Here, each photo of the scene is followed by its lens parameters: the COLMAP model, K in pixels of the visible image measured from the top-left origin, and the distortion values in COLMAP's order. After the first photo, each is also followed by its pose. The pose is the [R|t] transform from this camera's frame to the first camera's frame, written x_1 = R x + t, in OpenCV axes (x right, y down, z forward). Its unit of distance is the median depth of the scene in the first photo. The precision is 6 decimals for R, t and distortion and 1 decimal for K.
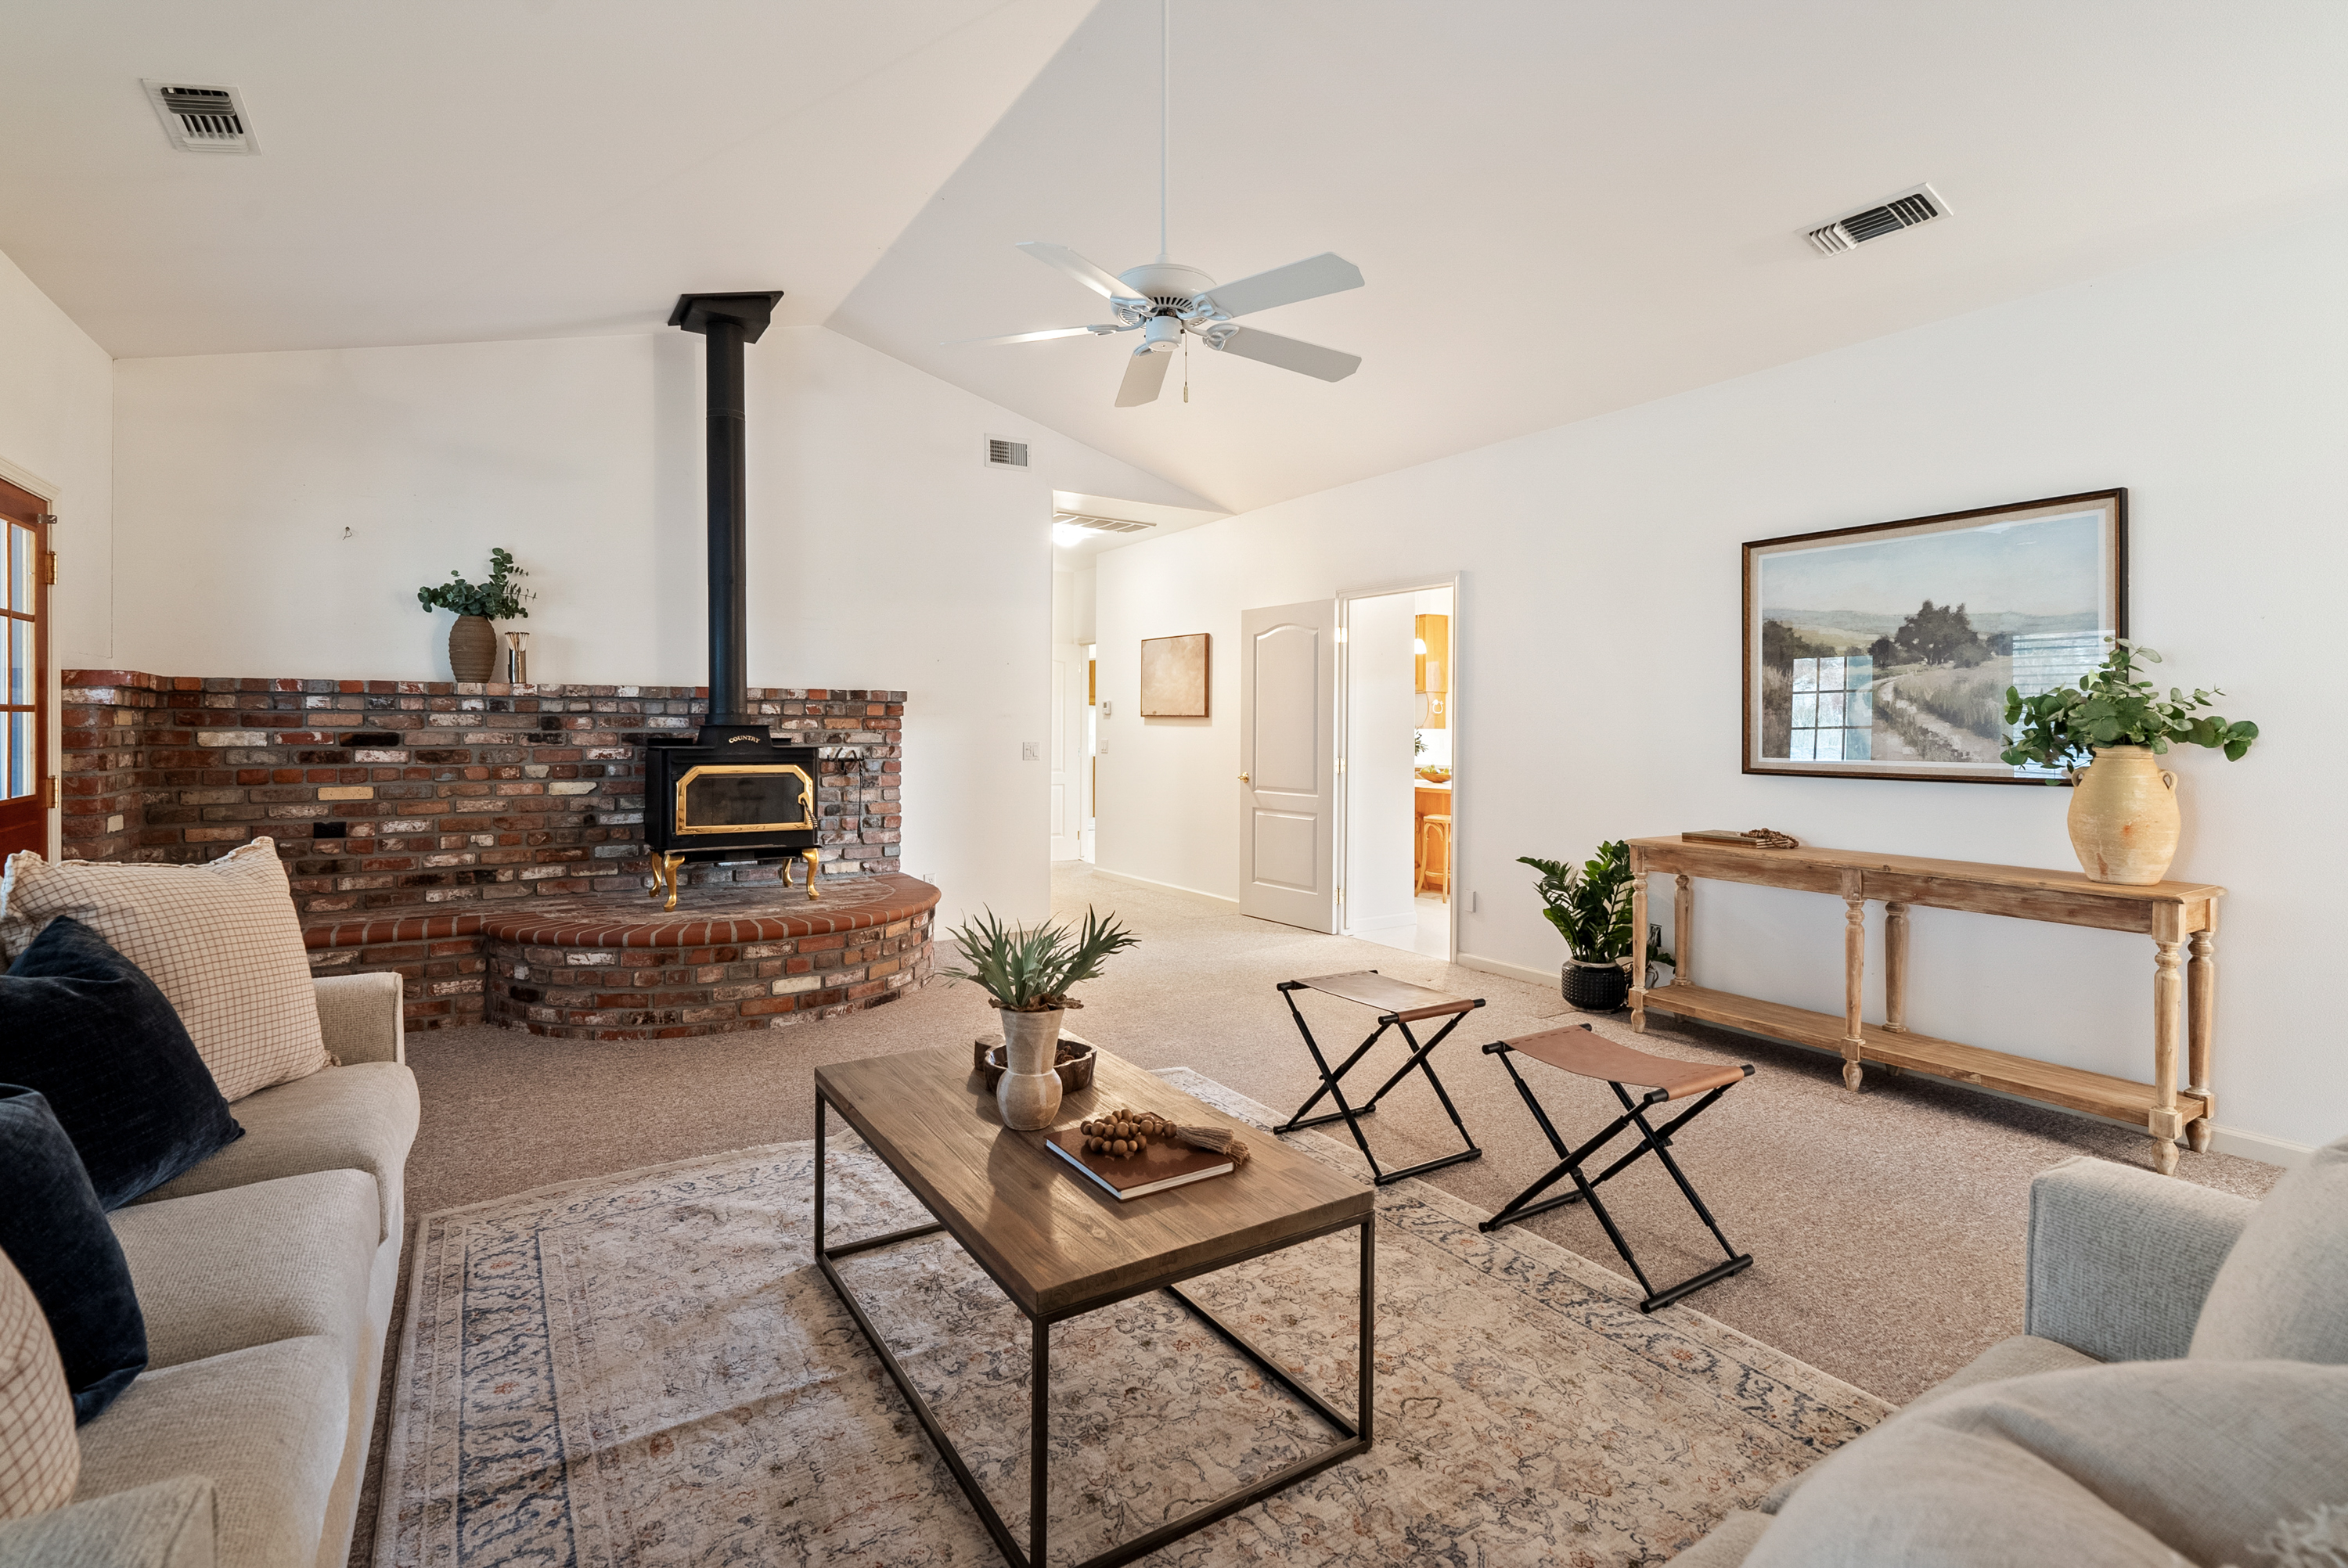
lens RADIAL K [[1100.6, 0, 1179.1], [0, 1100.6, 722.3], [0, 0, 1]] dist [-0.013007, 0.000107]
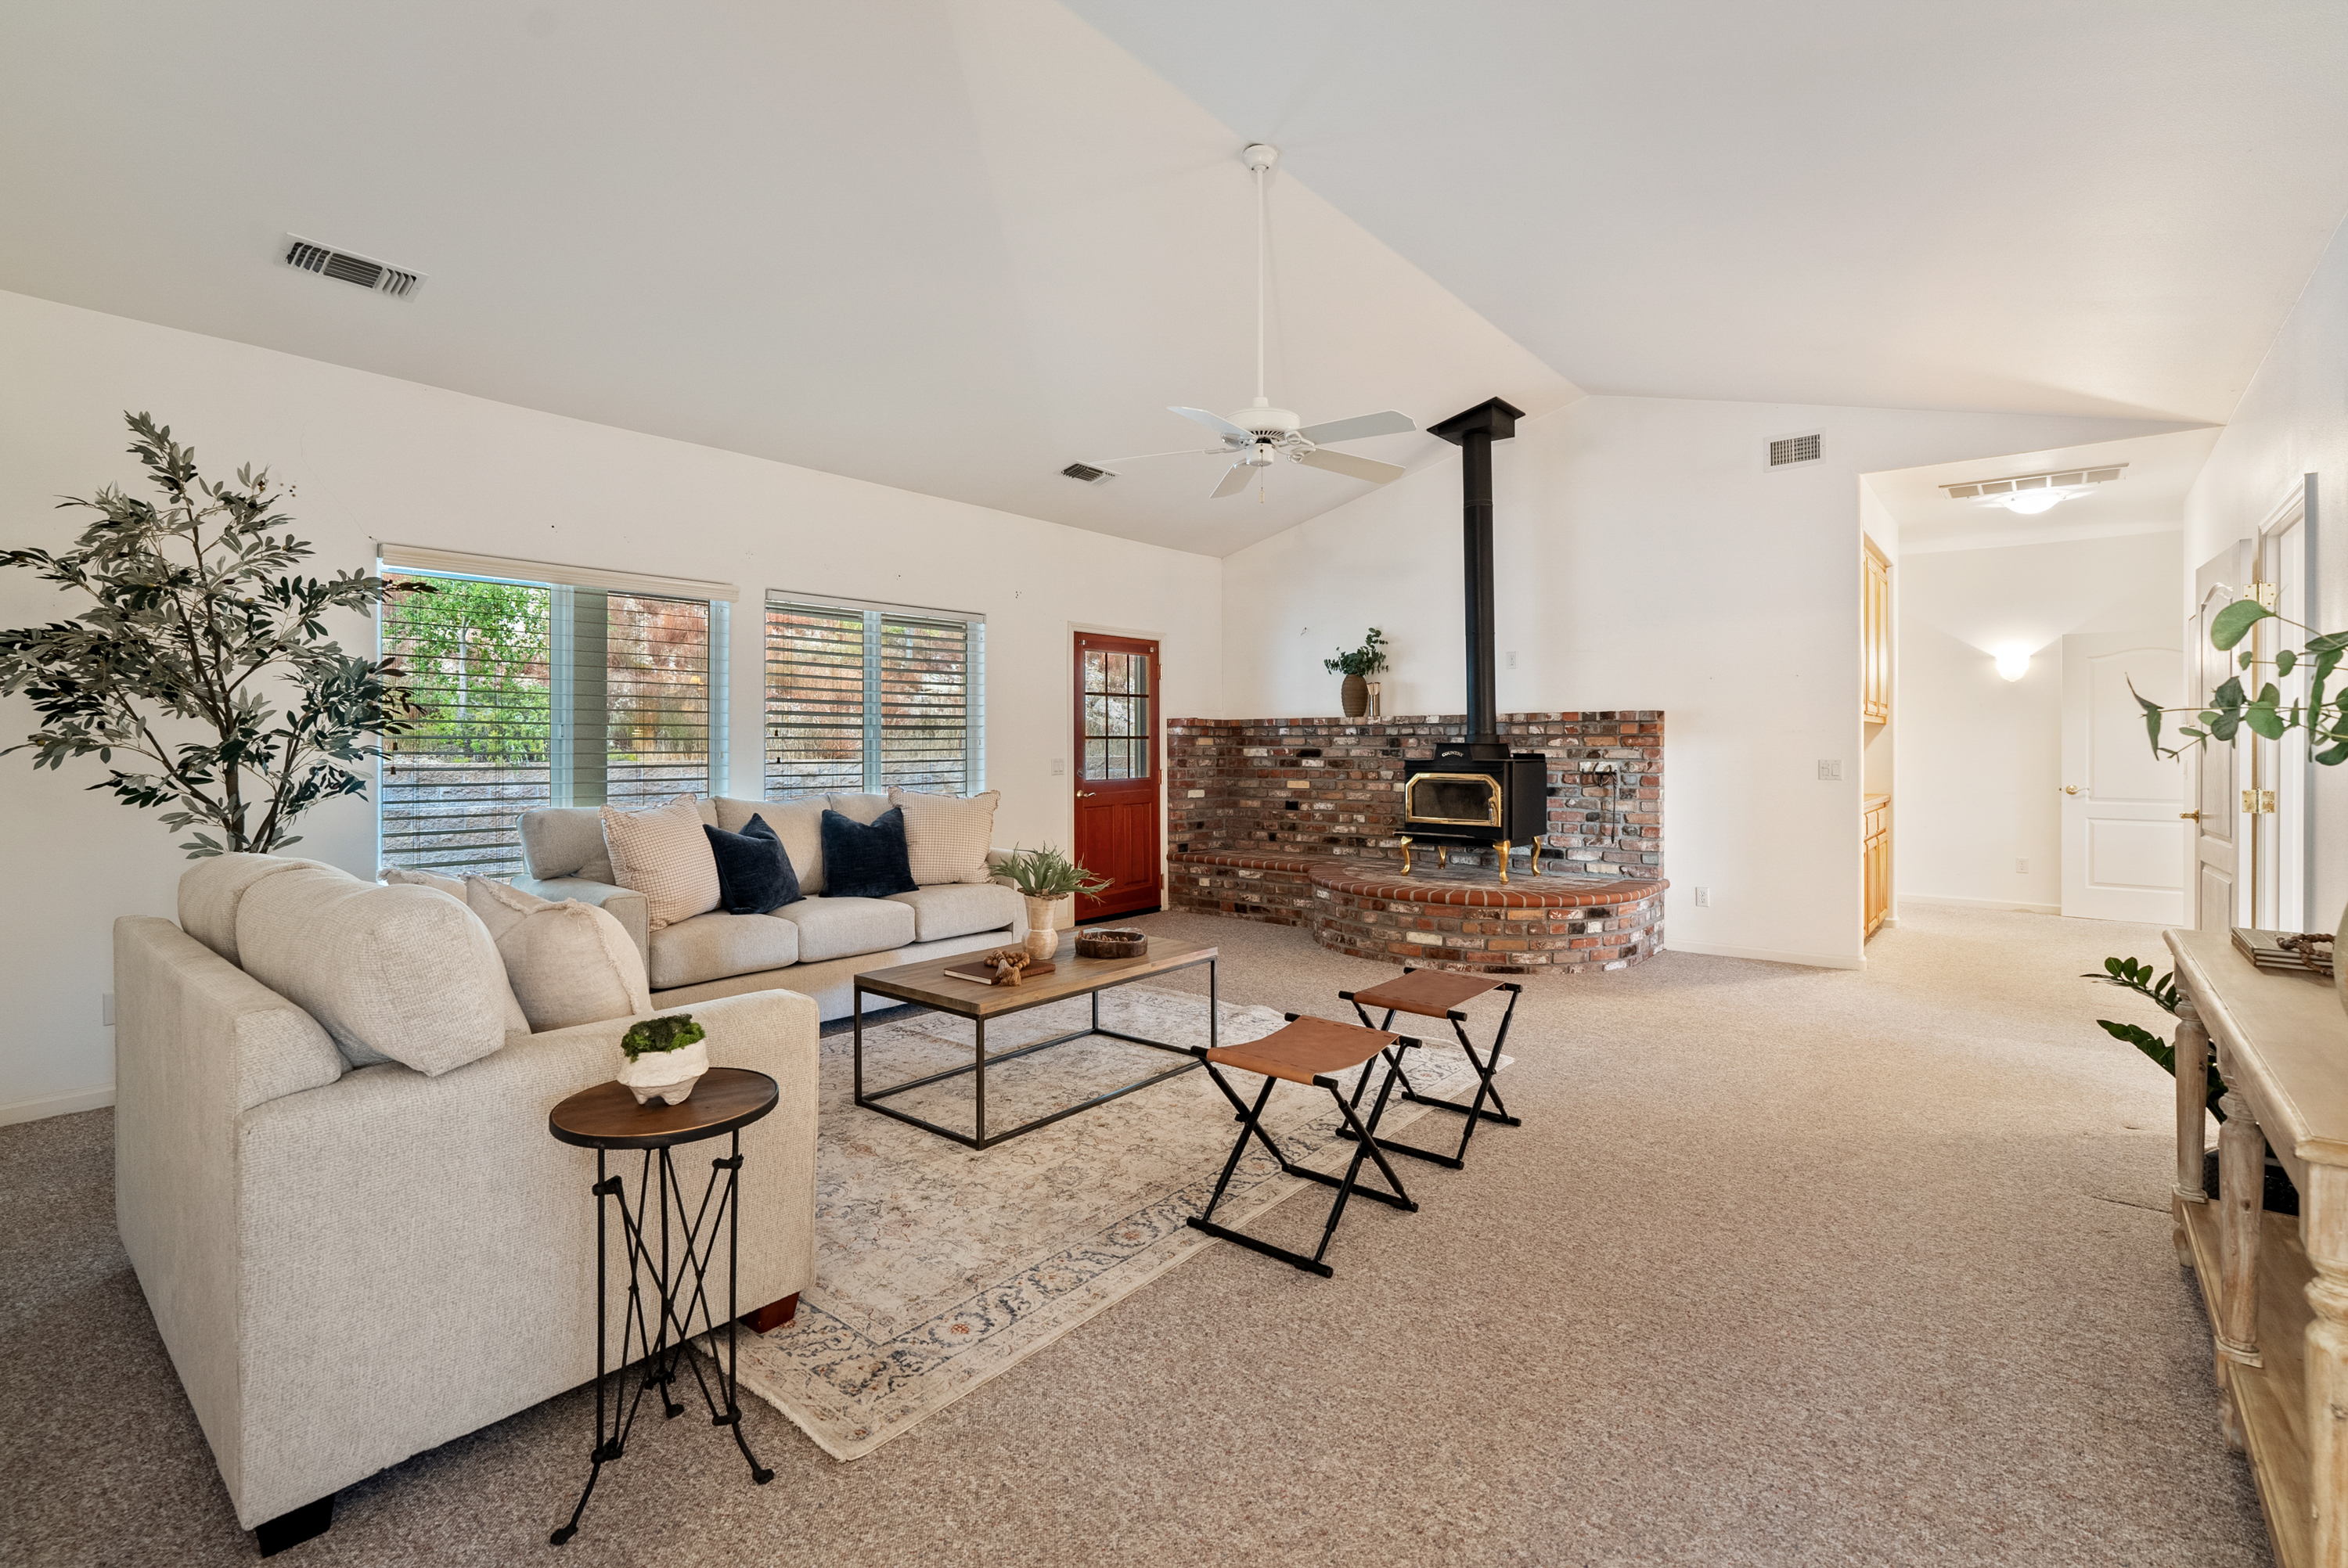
lens RADIAL K [[1063.9, 0, 1171.4], [0, 1063.9, 745.4], [0, 0, 1]] dist [-0.003950, -0.000023]
pose [[0.304267, -0.002589, -0.952583, 0.731400], [0.007938, 0.999968, -0.000183, 0.002615], [0.952554, -0.007506, 0.304278, 0.295026]]
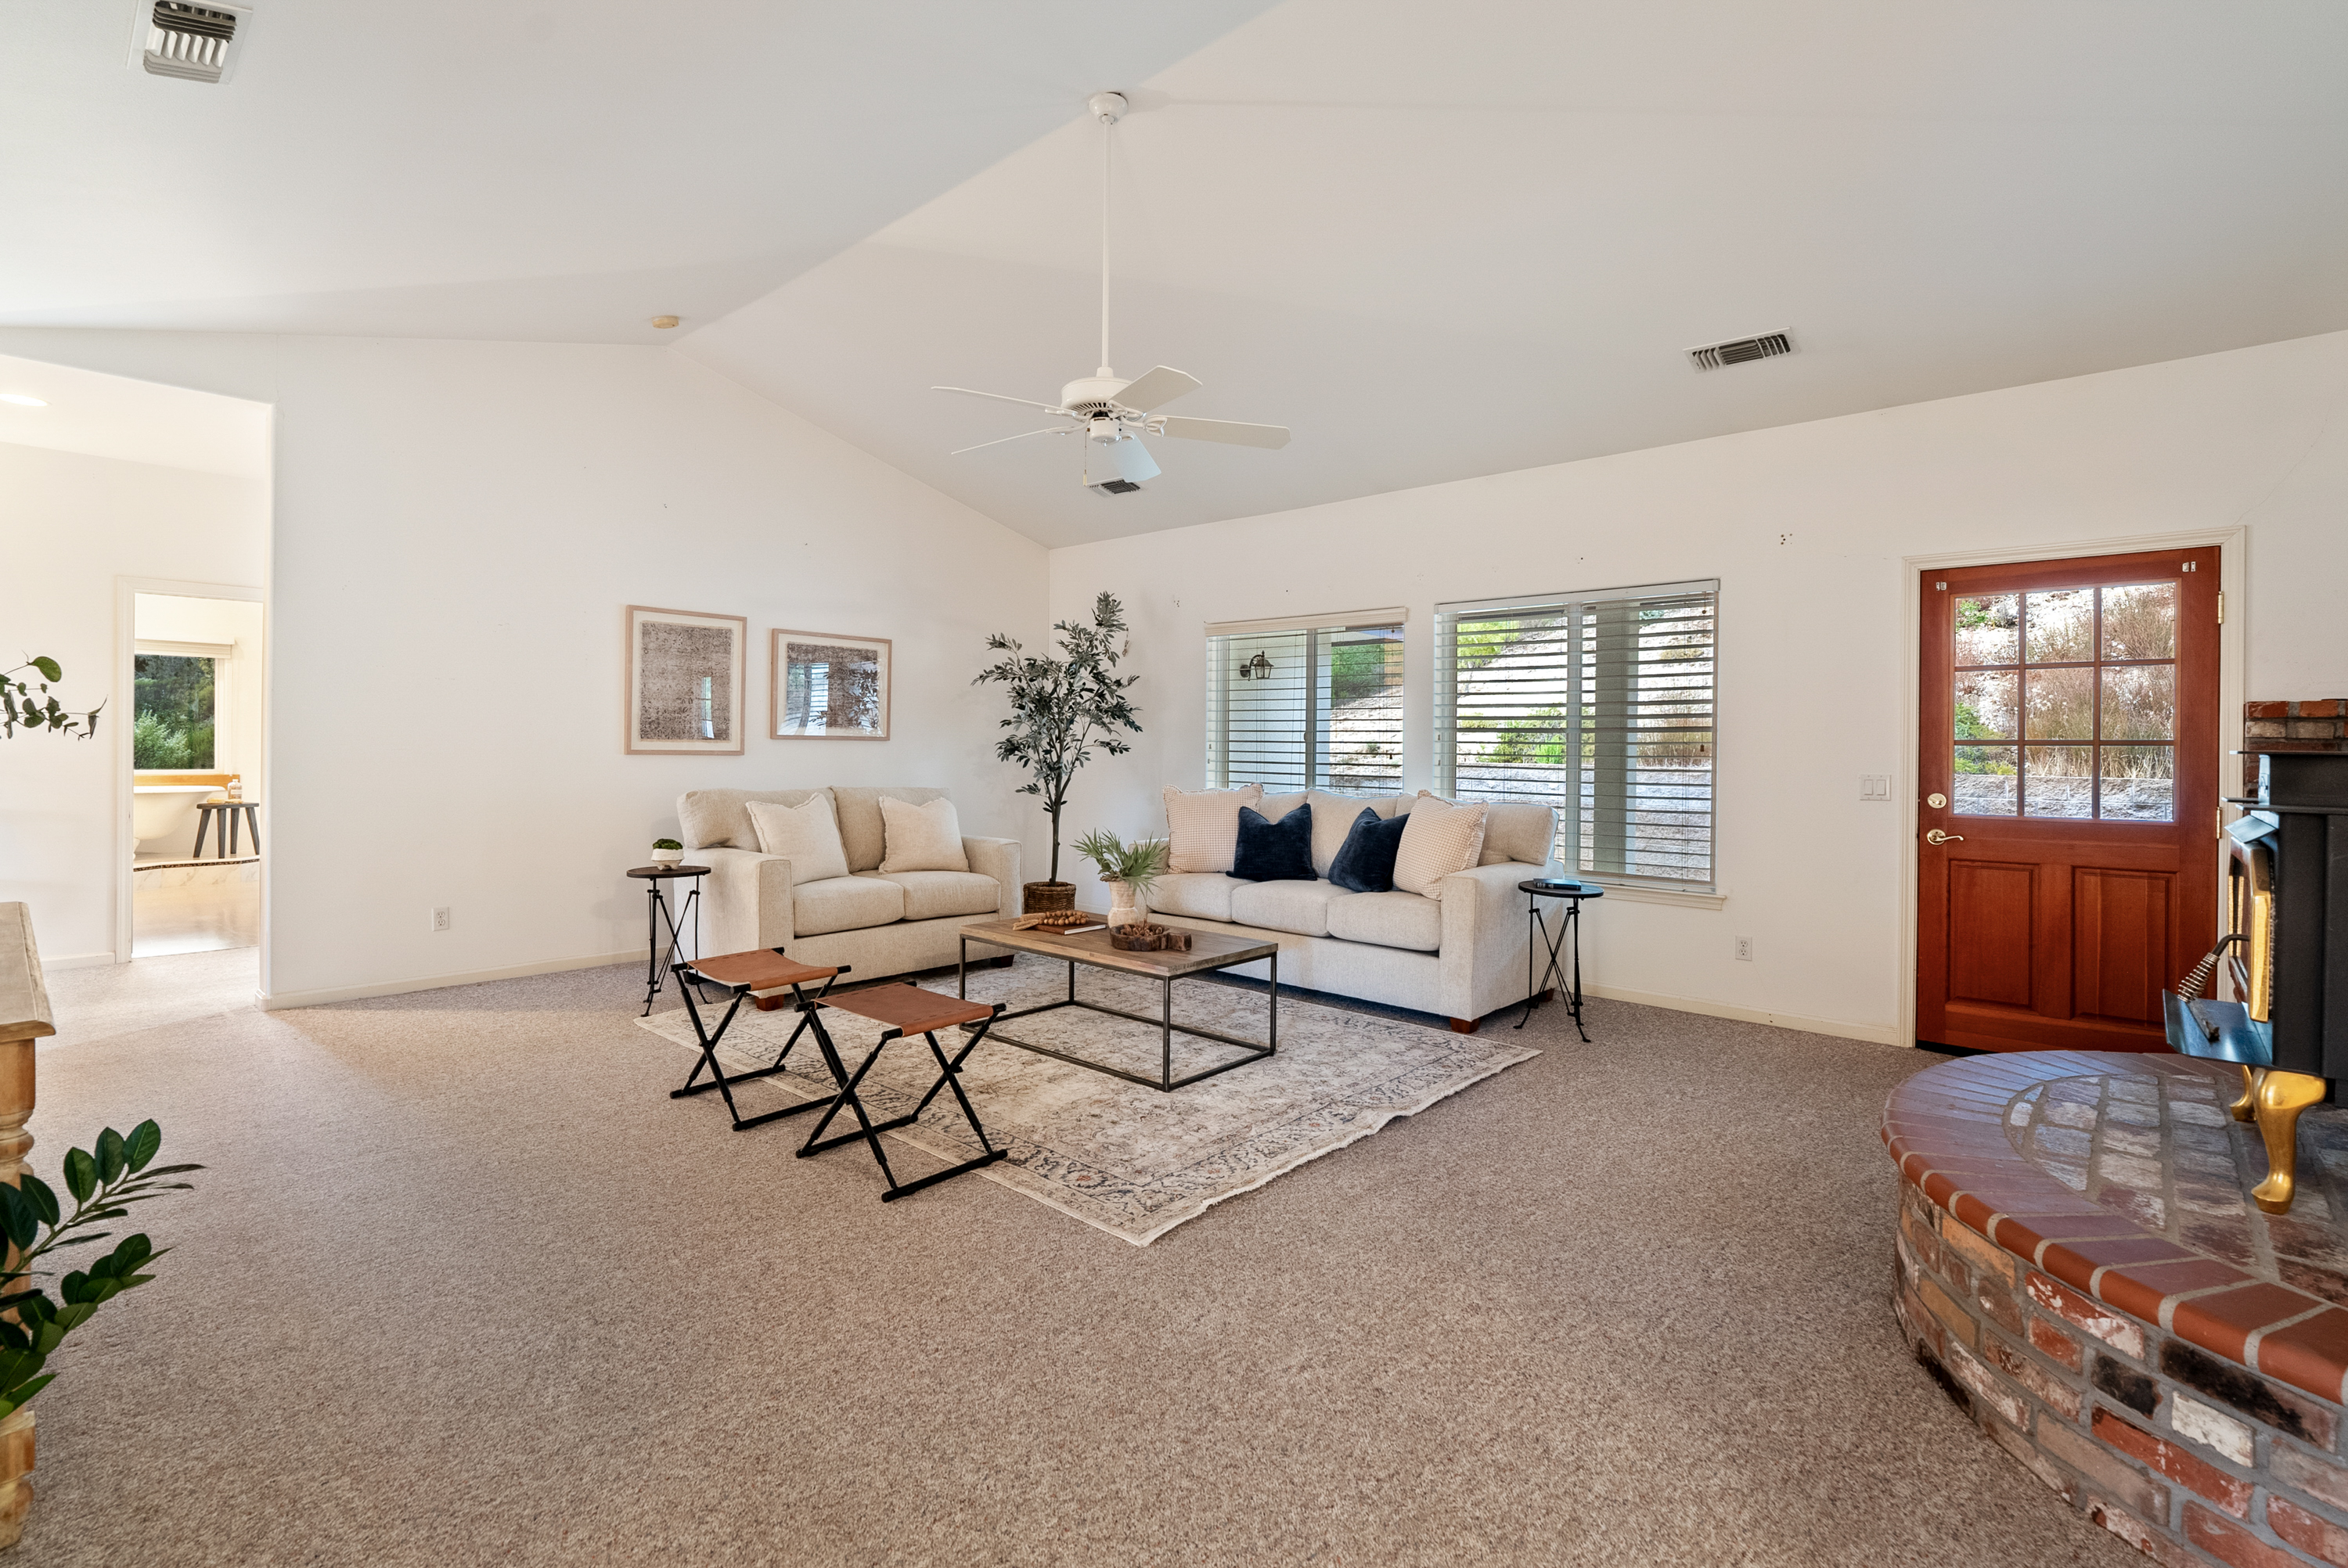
lens RADIAL K [[1063.9, 0, 1171.4], [0, 1063.9, 745.4], [0, 0, 1]] dist [-0.003950, -0.000023]
pose [[-0.964293, -0.017501, -0.264257, 0.152158], [-0.015696, 0.999837, -0.008941, 0.010018], [0.264371, -0.004474, -0.964411, 1.301812]]
